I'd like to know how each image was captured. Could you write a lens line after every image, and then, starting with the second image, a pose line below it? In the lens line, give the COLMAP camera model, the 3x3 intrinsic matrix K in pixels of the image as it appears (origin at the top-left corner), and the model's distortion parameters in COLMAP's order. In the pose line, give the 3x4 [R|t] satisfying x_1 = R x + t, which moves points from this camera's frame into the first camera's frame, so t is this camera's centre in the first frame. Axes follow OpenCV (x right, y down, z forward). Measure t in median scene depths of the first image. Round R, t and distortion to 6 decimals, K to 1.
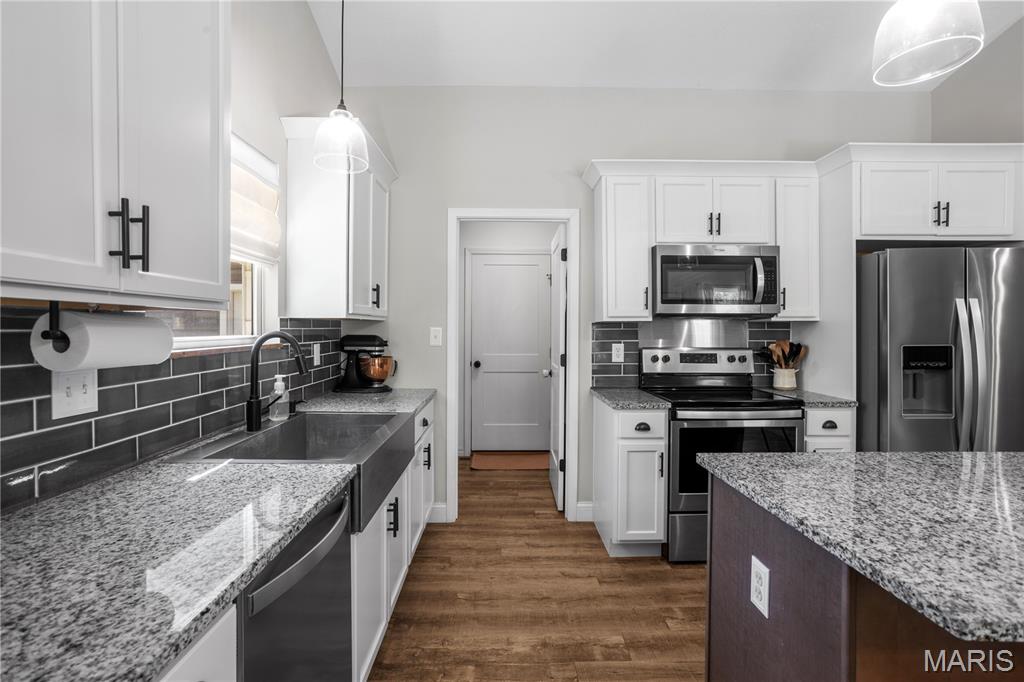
lens RADIAL K [[491.2, 0, 507.7], [0, 491.2, 334.6], [0, 0, 1]] dist [-0.002513, 0.002486]
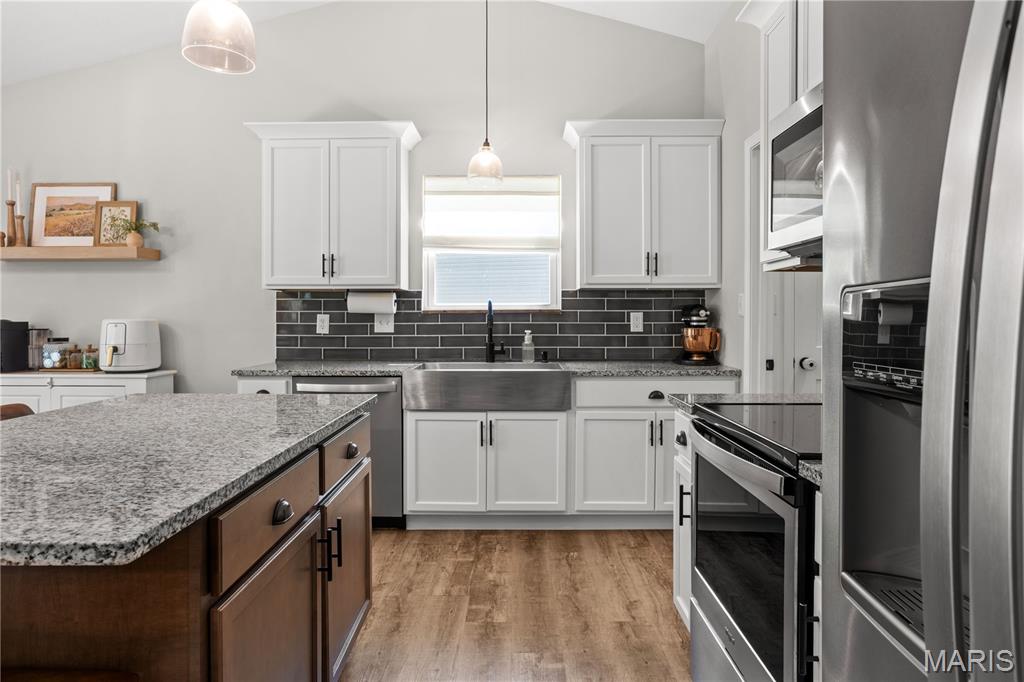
lens RADIAL K [[612.9, 0, 504.0], [0, 612.9, 323.0], [0, 0, 1]] dist [0.004632, 0.001867]
pose [[-0.030441, 0.005336, -0.999522, 1.198004], [-0.012689, 0.999903, 0.005724, 0.046416], [0.999456, 0.012857, -0.030370, 0.898190]]
